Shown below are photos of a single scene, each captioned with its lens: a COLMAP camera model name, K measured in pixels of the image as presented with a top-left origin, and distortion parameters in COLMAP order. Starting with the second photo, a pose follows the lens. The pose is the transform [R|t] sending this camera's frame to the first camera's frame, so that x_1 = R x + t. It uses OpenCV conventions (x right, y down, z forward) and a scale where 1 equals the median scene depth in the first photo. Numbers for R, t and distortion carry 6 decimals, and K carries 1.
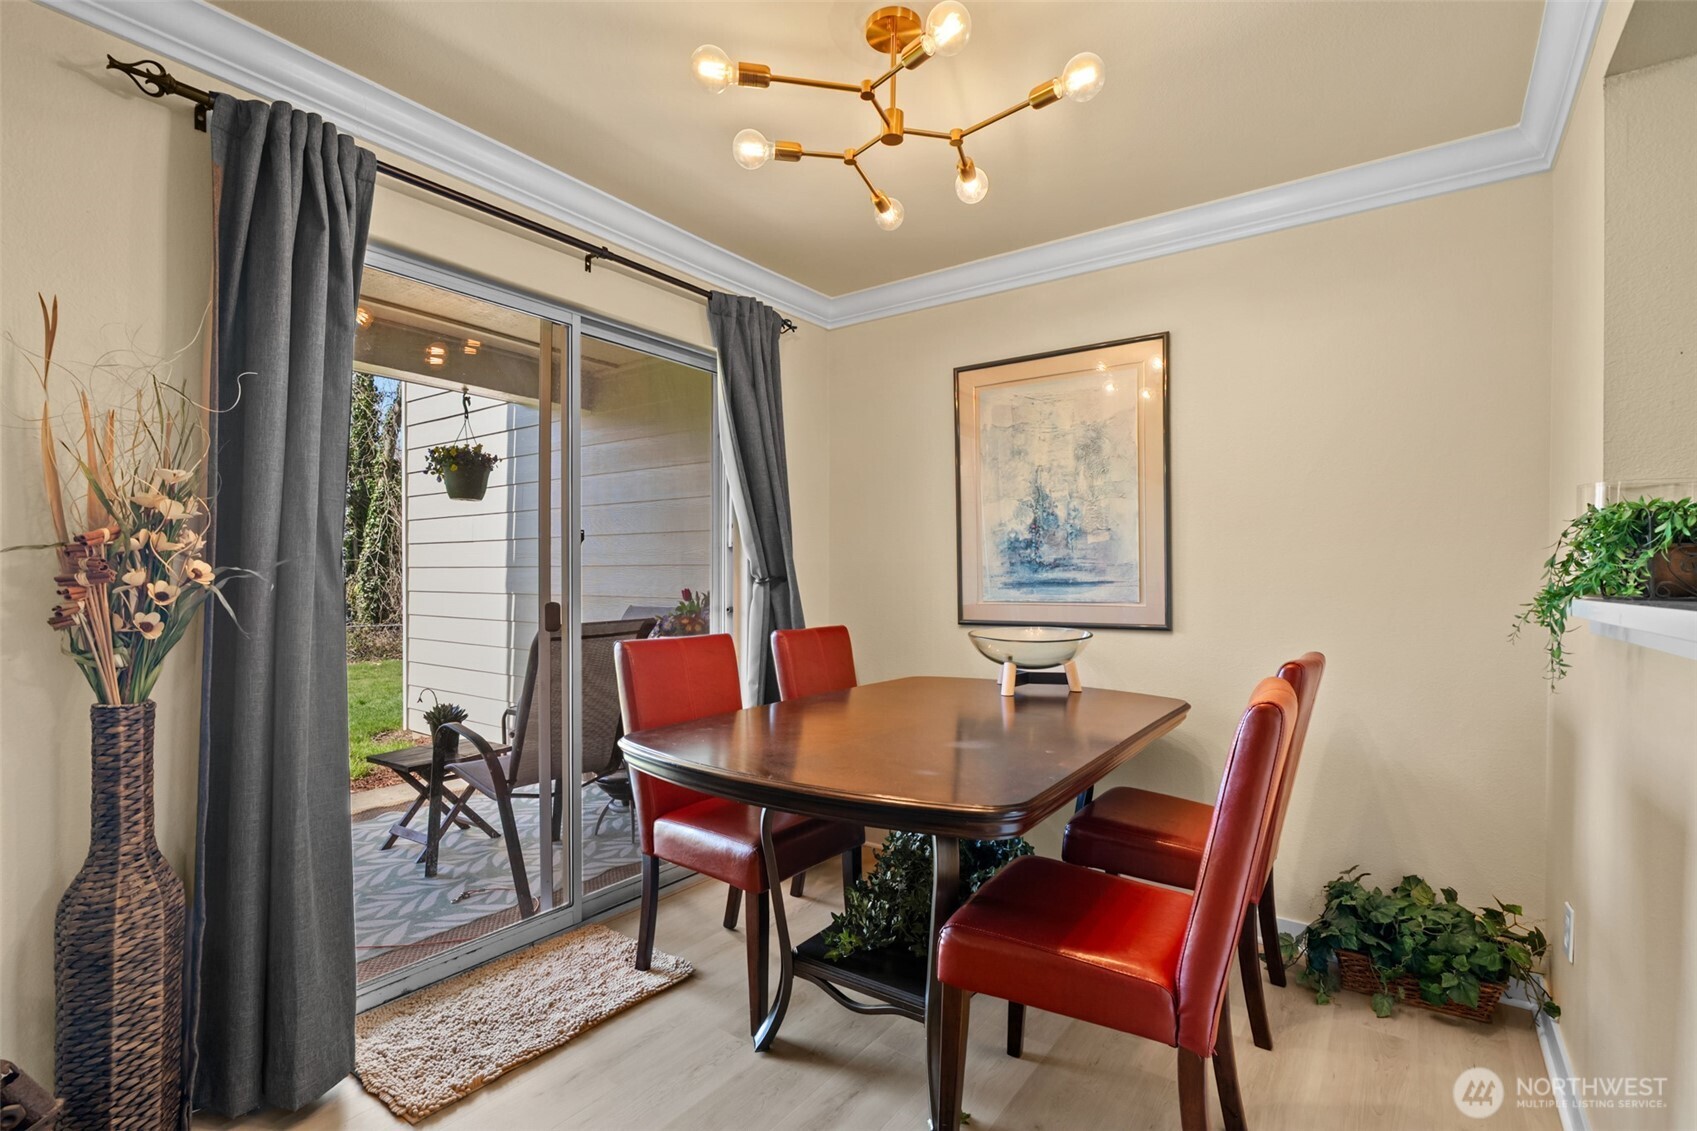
lens RADIAL K [[789.2, 0, 844.0], [0, 789.2, 580.0], [0, 0, 1]] dist [0.000753, 0.000198]
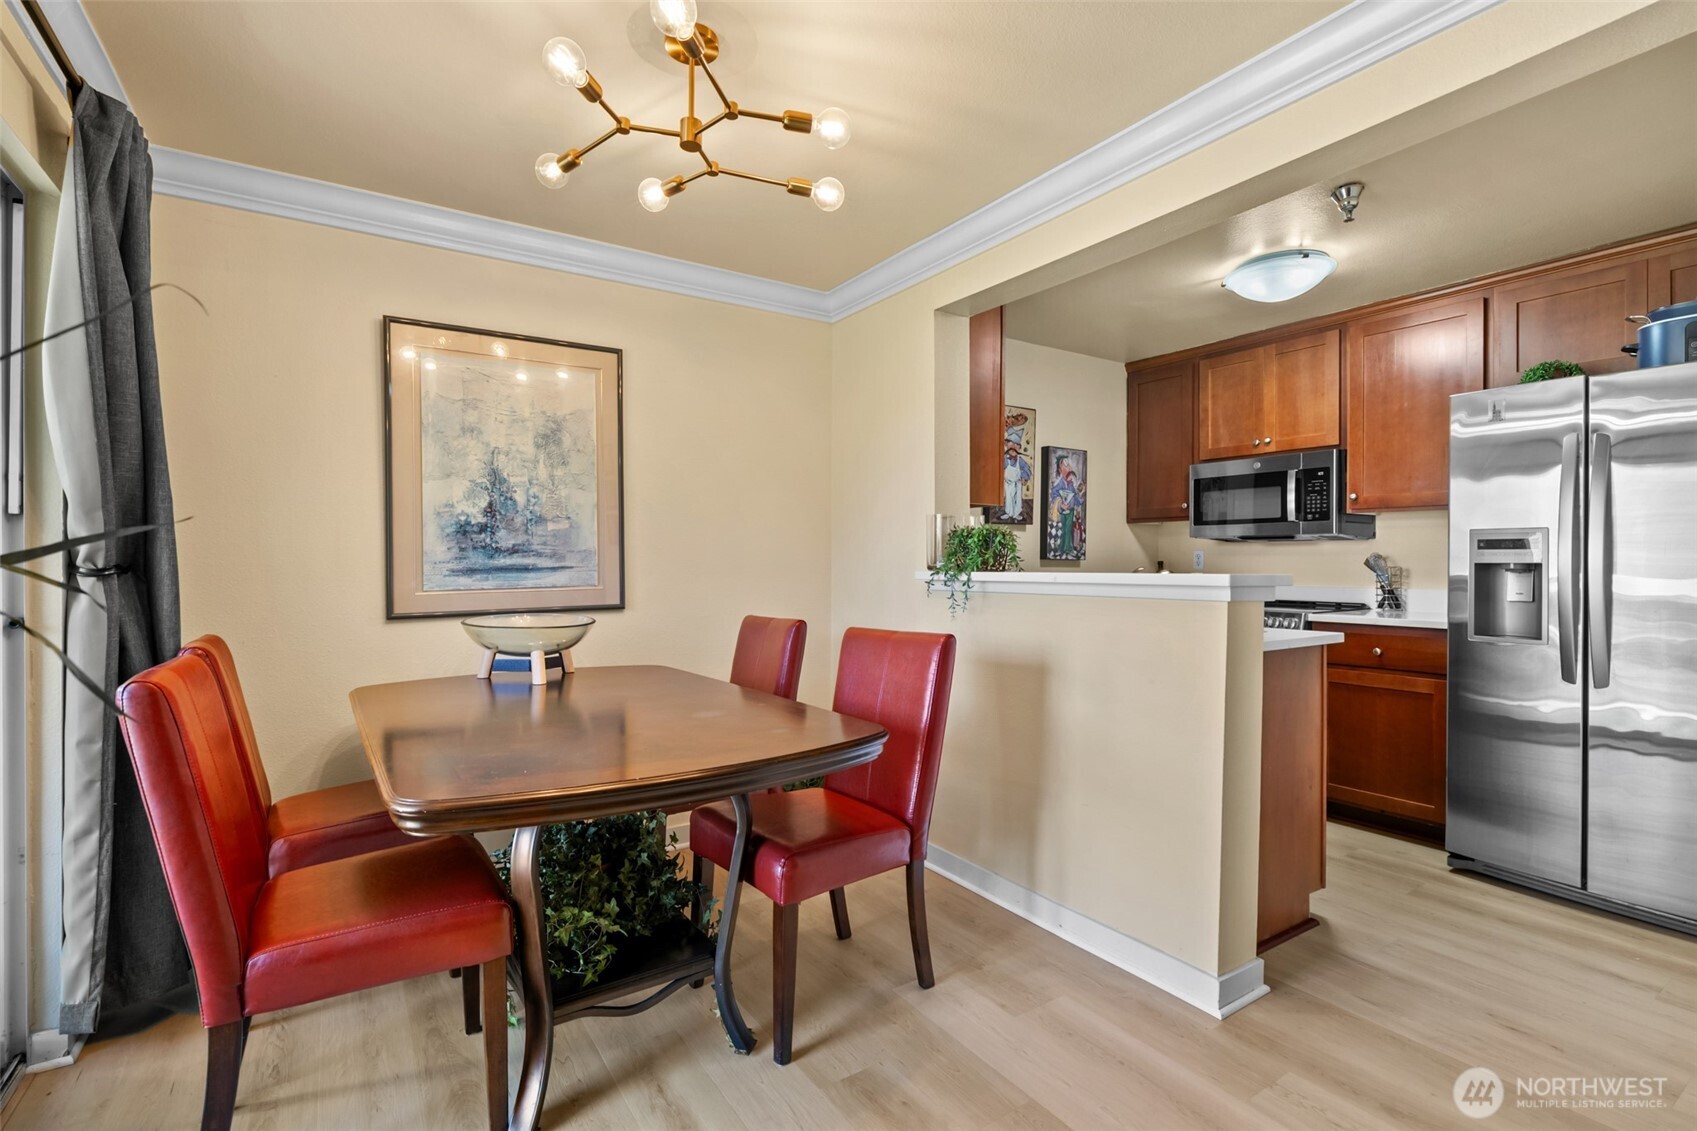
lens RADIAL K [[789.2, 0, 846.0], [0, 789.2, 559.5], [0, 0, 1]] dist [0.000753, 0.000198]
pose [[0.356794, -0.002290, 0.934180, -0.509270], [0.008513, 0.999963, -0.000800, -0.003857], [-0.934144, 0.008238, 0.356800, 0.263311]]
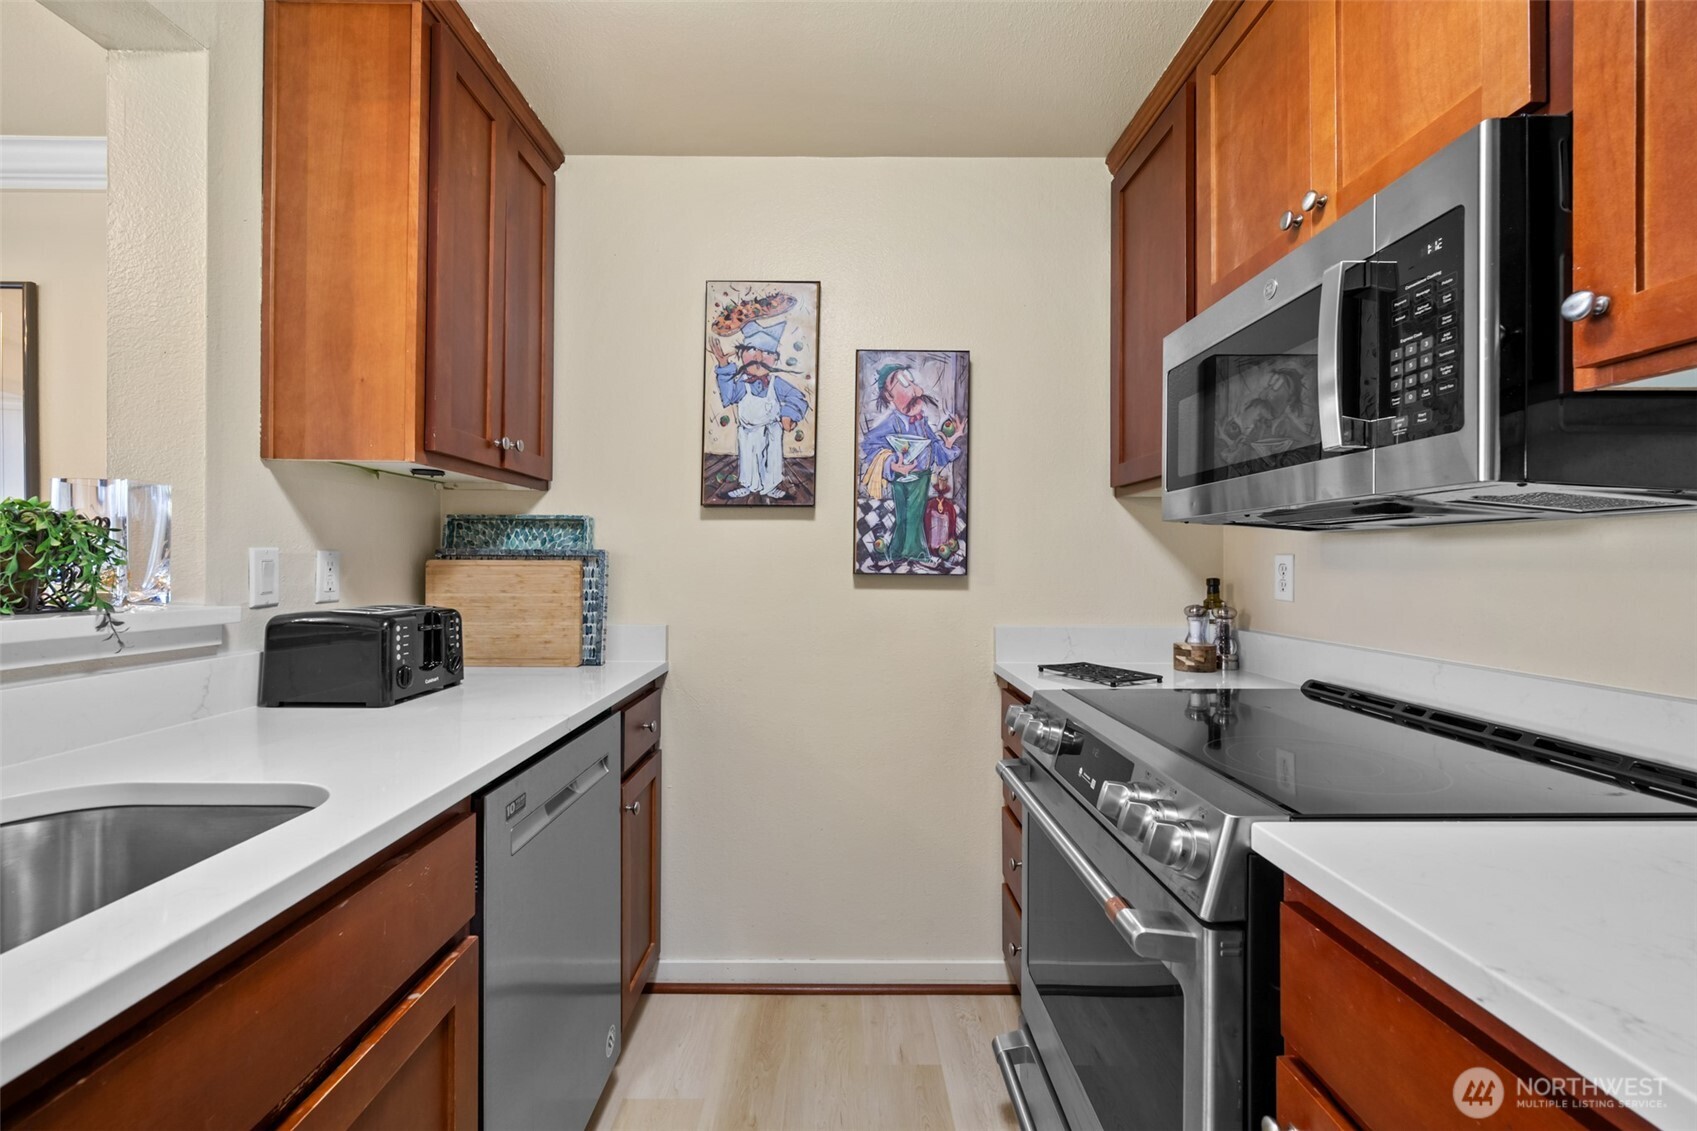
lens RADIAL K [[699.5, 0, 845.7], [0, 699.5, 557.4], [0, 0, 1]] dist [0.003879, -0.000780]
pose [[0.811405, 0.003923, 0.584472, 0.633374], [0.004703, 0.999901, -0.013241, -0.009429], [-0.584466, 0.013492, 0.811306, -0.098958]]
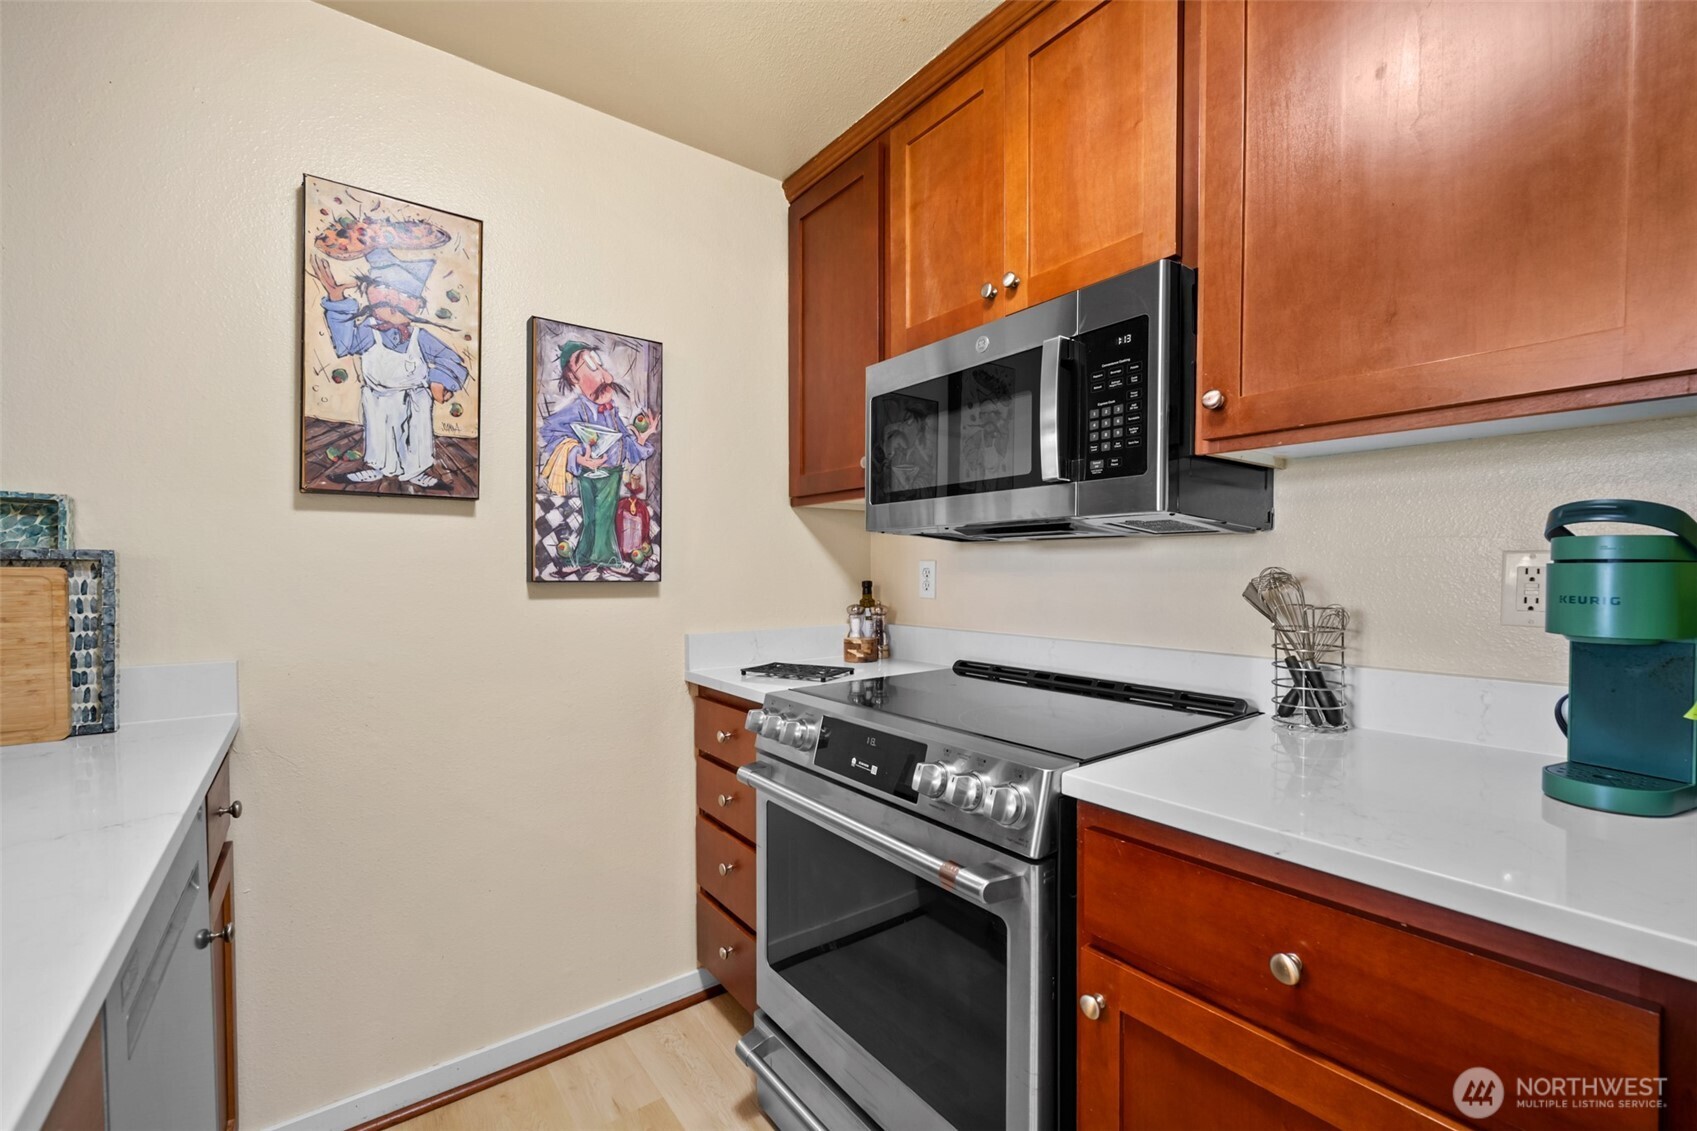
lens RADIAL K [[699.5, 0, 850.9], [0, 699.5, 581.0], [0, 0, 1]] dist [0.003879, -0.000780]
pose [[0.298887, -0.020765, 0.954062, 0.565590], [0.010725, 0.999773, 0.018400, -0.011074], [-0.954228, 0.004733, 0.299042, 0.023057]]
